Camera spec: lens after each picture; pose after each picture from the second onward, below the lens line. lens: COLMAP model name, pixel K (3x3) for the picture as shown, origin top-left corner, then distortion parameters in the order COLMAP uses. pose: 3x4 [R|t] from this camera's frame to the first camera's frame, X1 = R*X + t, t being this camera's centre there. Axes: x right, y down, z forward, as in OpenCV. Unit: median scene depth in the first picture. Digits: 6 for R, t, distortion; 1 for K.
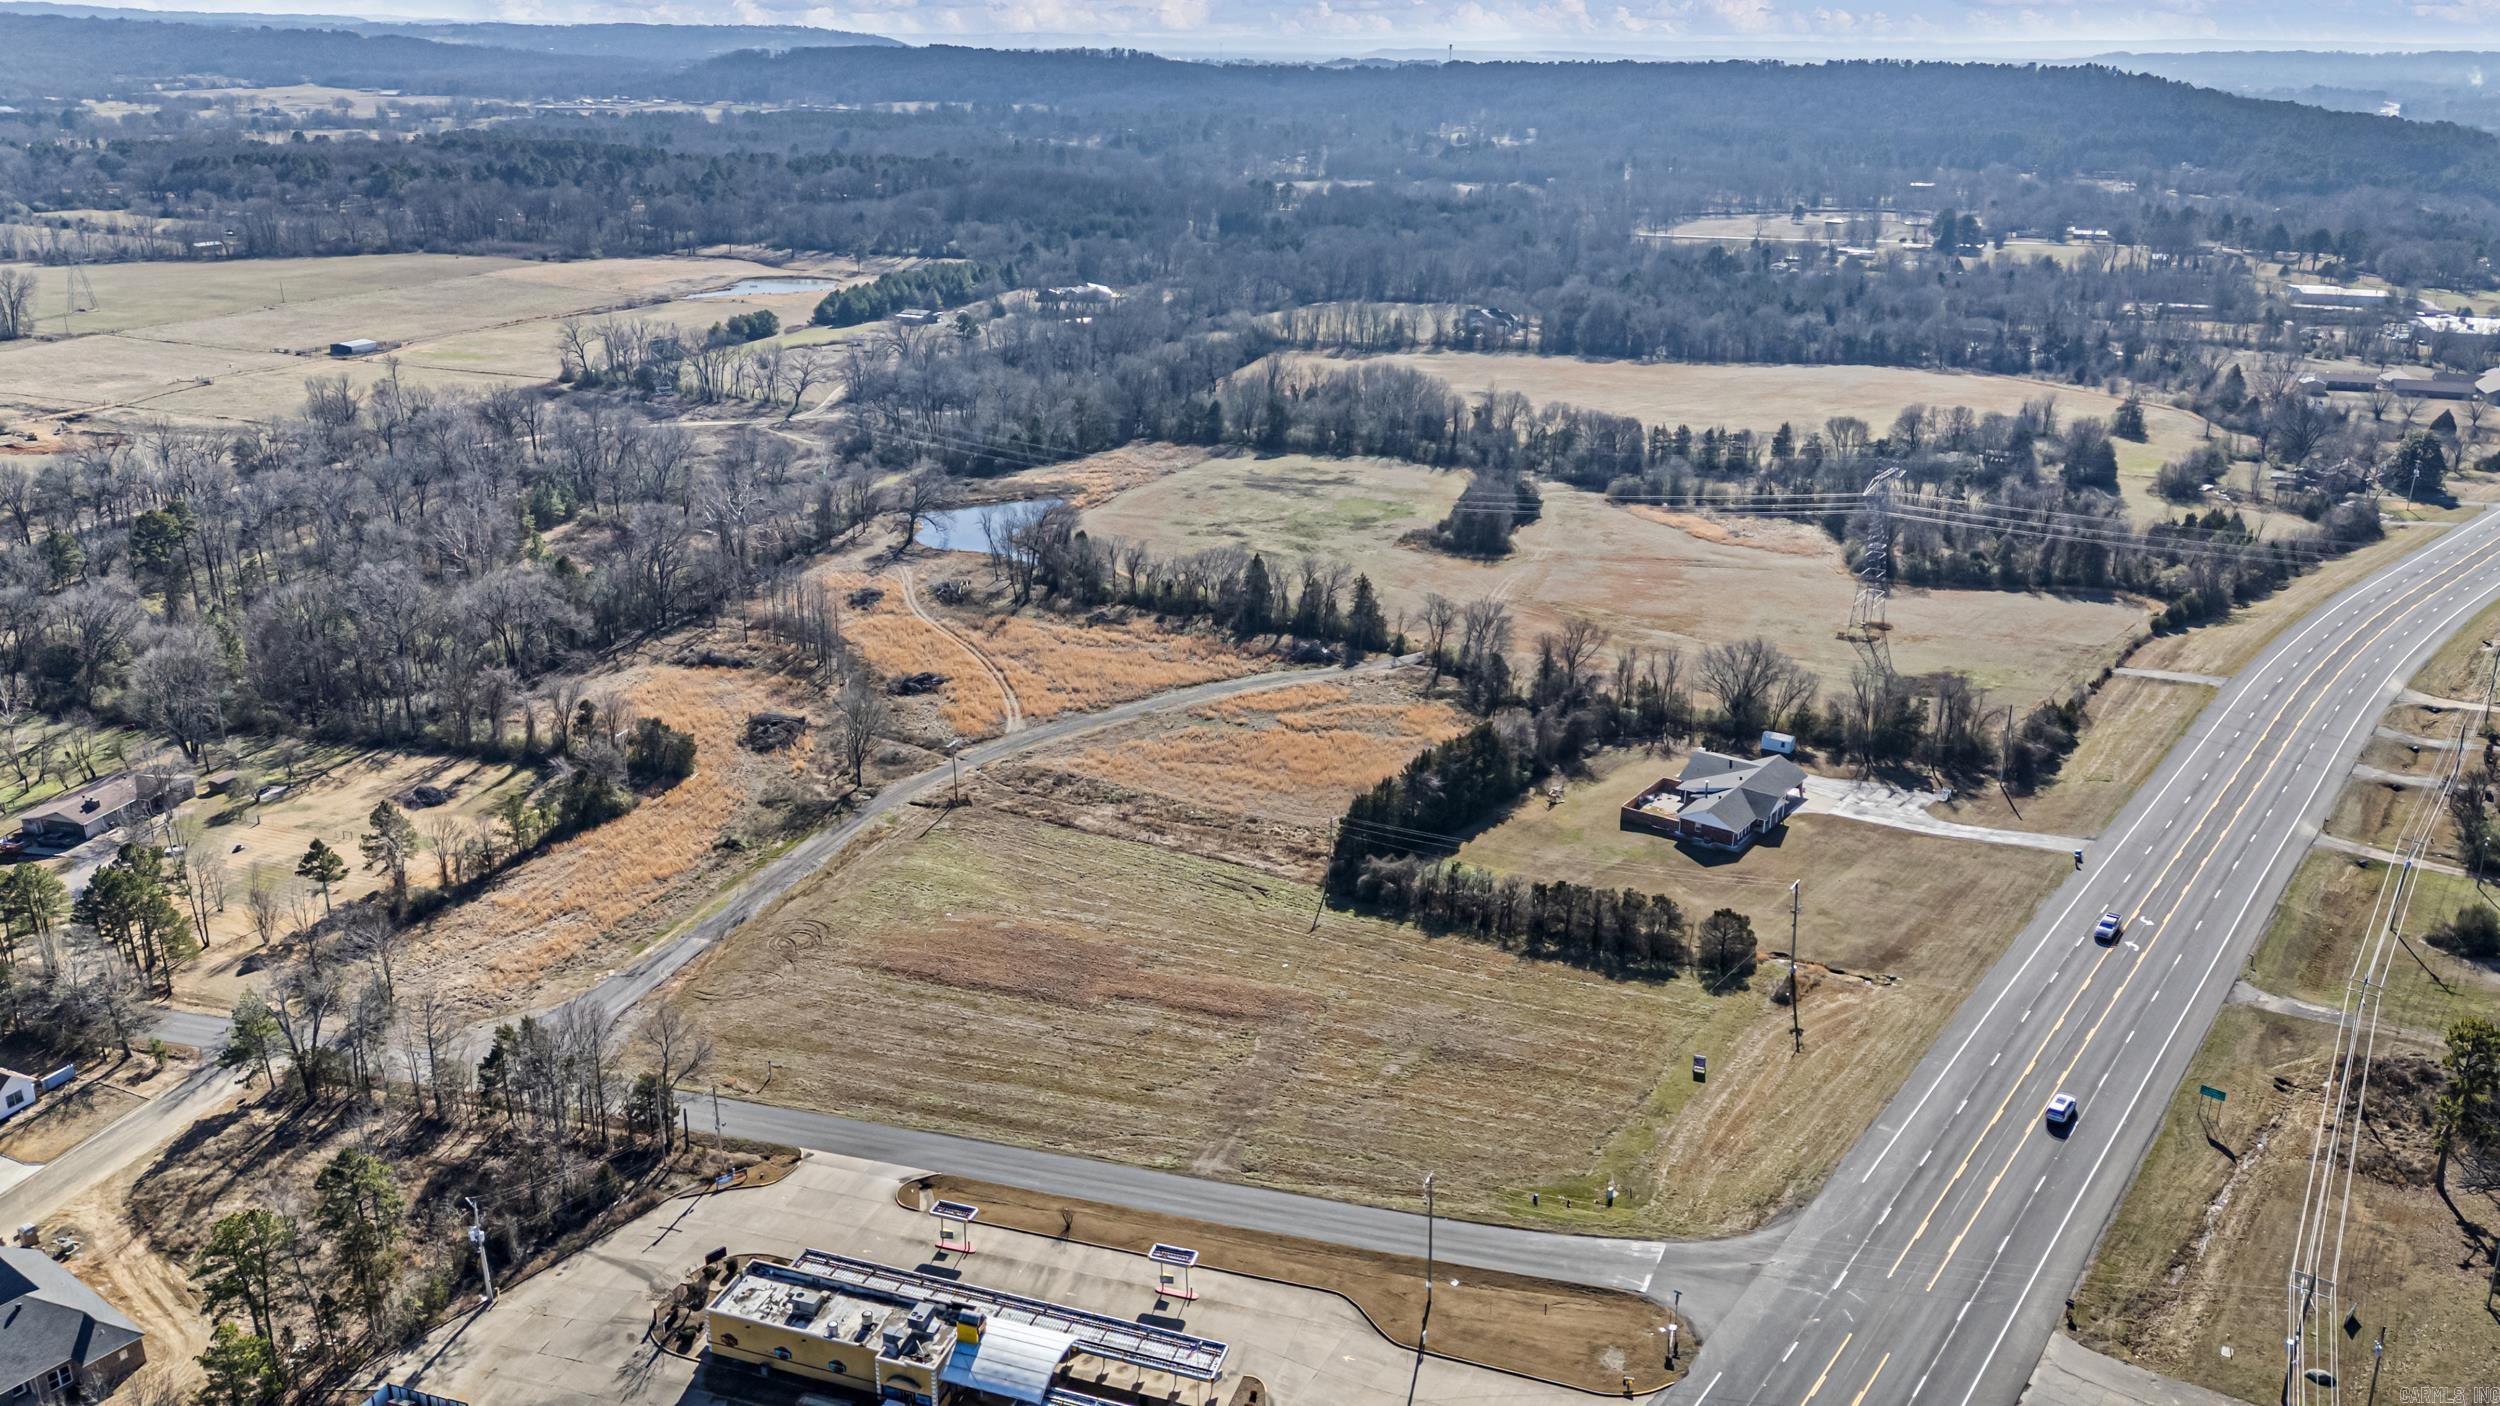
lens RADIAL K [[1828.2, 0, 1250.0], [0, 1828.2, 703.0], [0, 0, 1]] dist [0.068743, -0.070691]
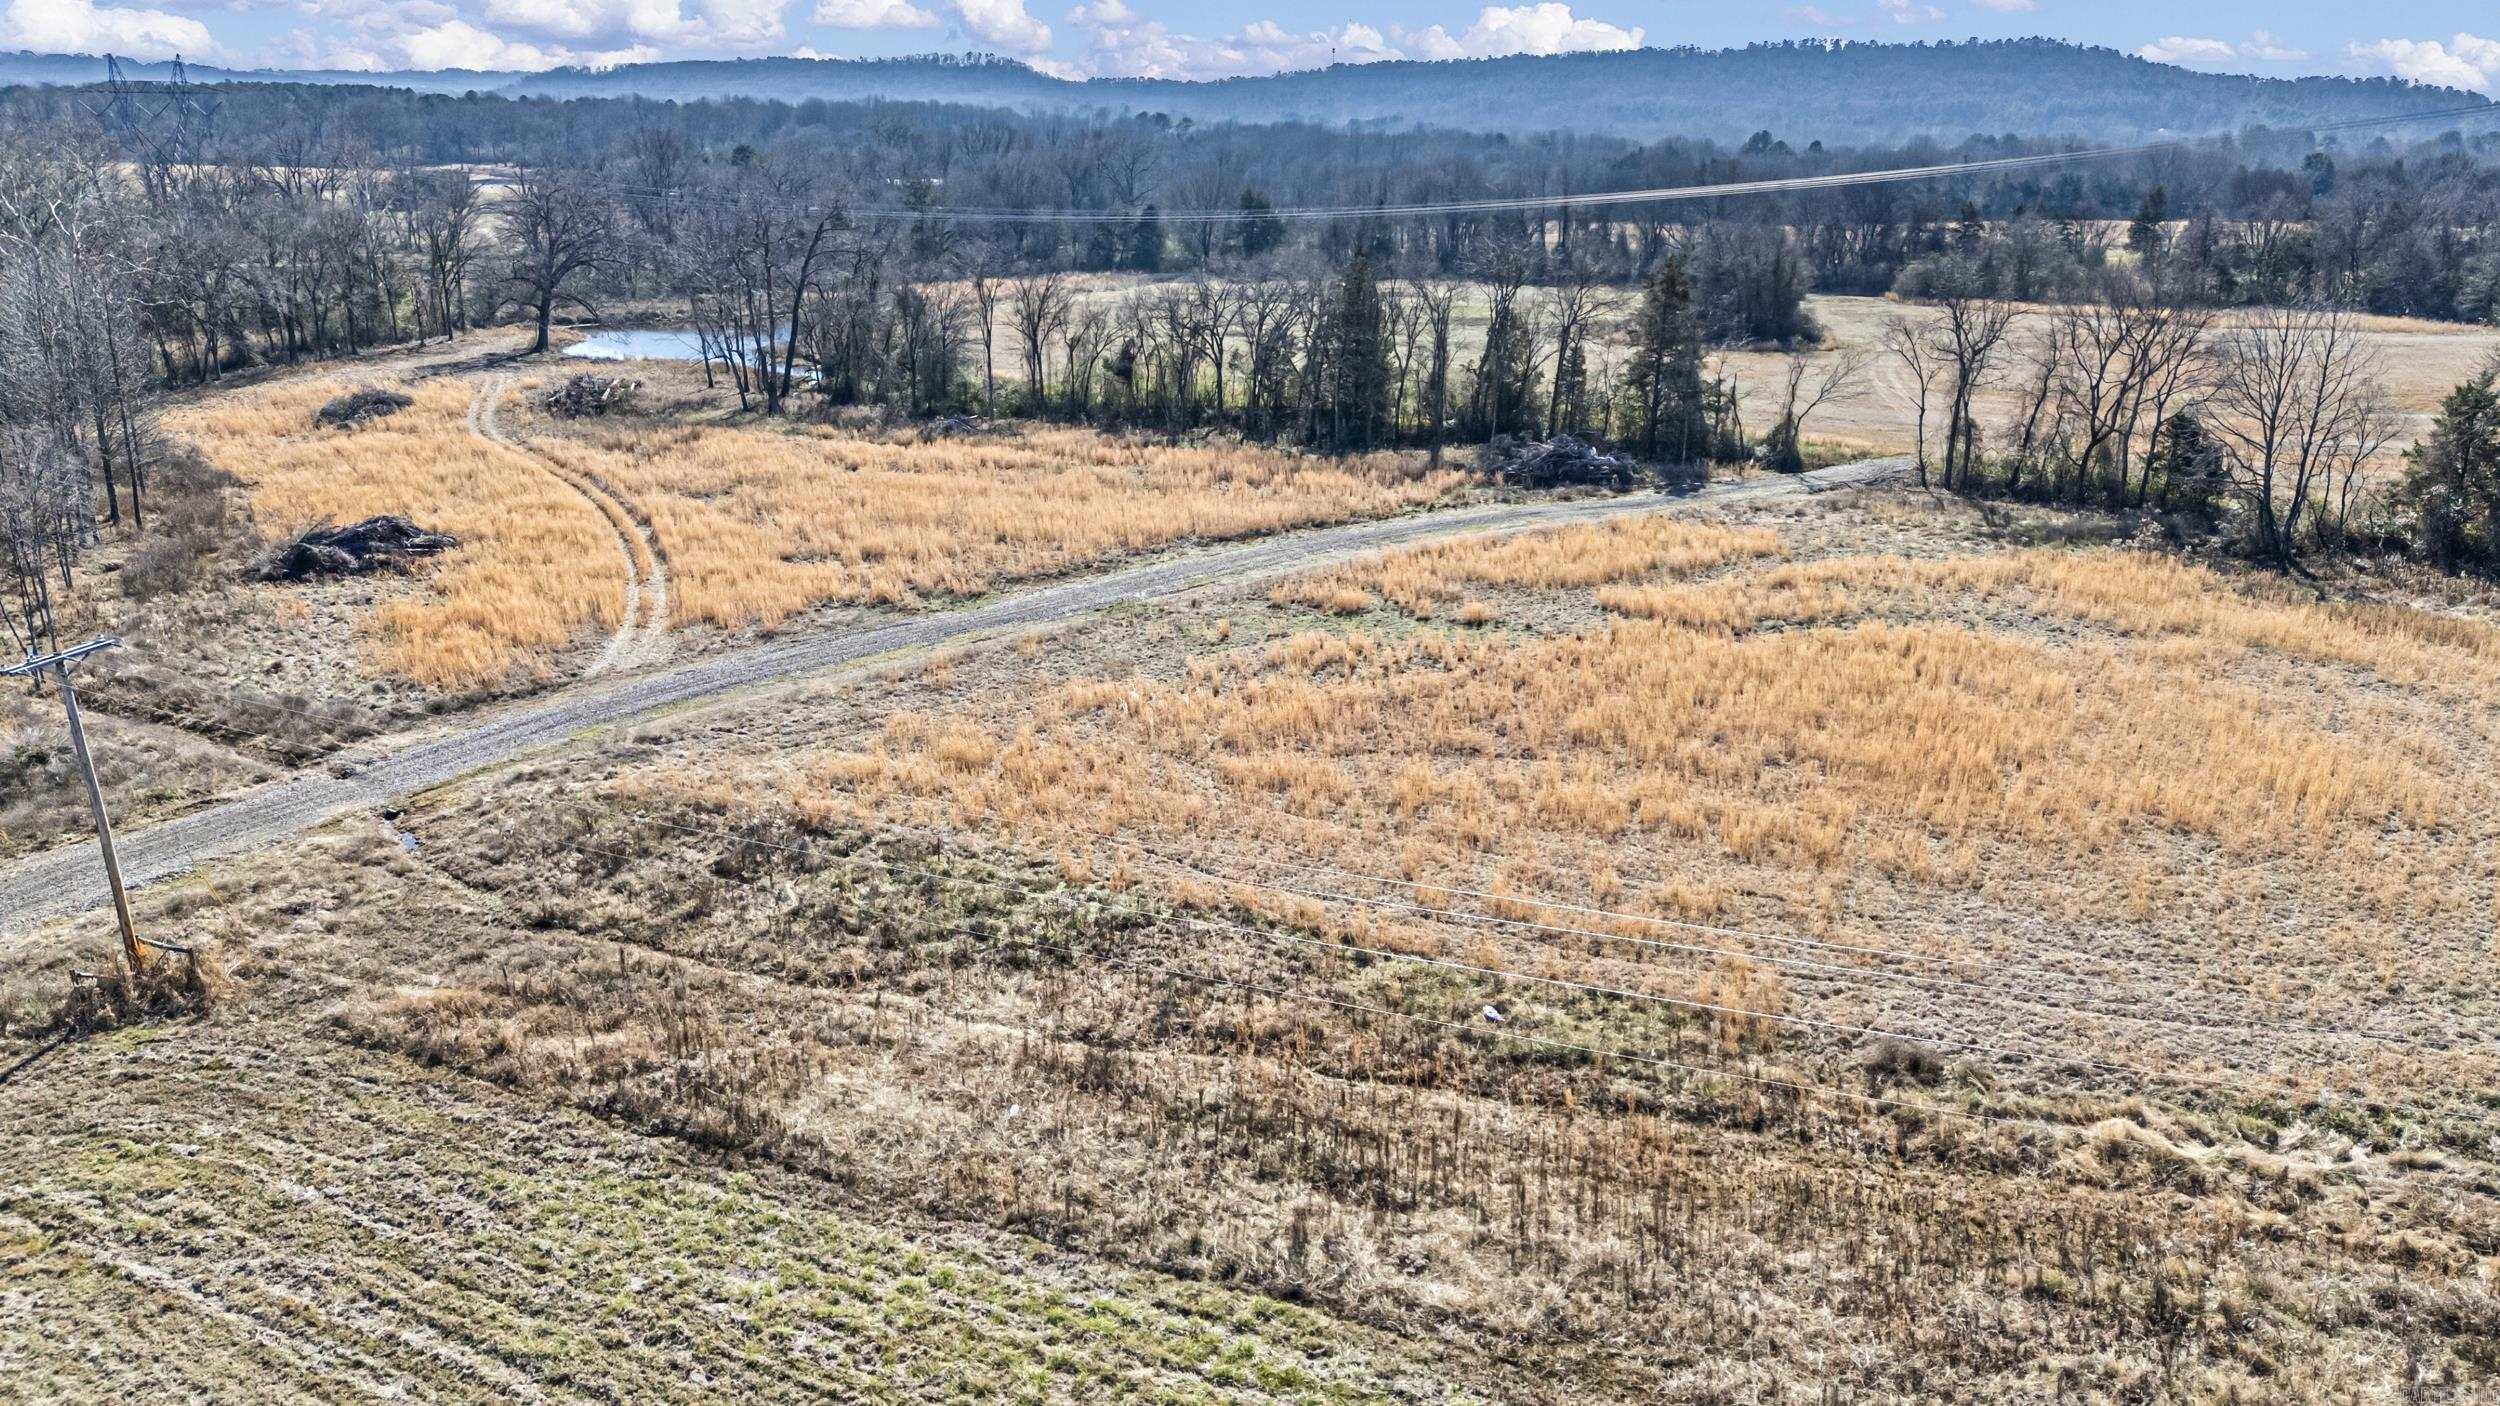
lens RADIAL K [[1828.2, 0, 1250.0], [0, 1828.2, 703.0], [0, 0, 1]] dist [0.068743, -0.070691]
pose [[0.997249, -0.027590, 0.068795, -0.055833], [0.029943, 0.998993, -0.033411, 0.030679], [-0.067804, 0.035379, 0.997071, 0.710816]]
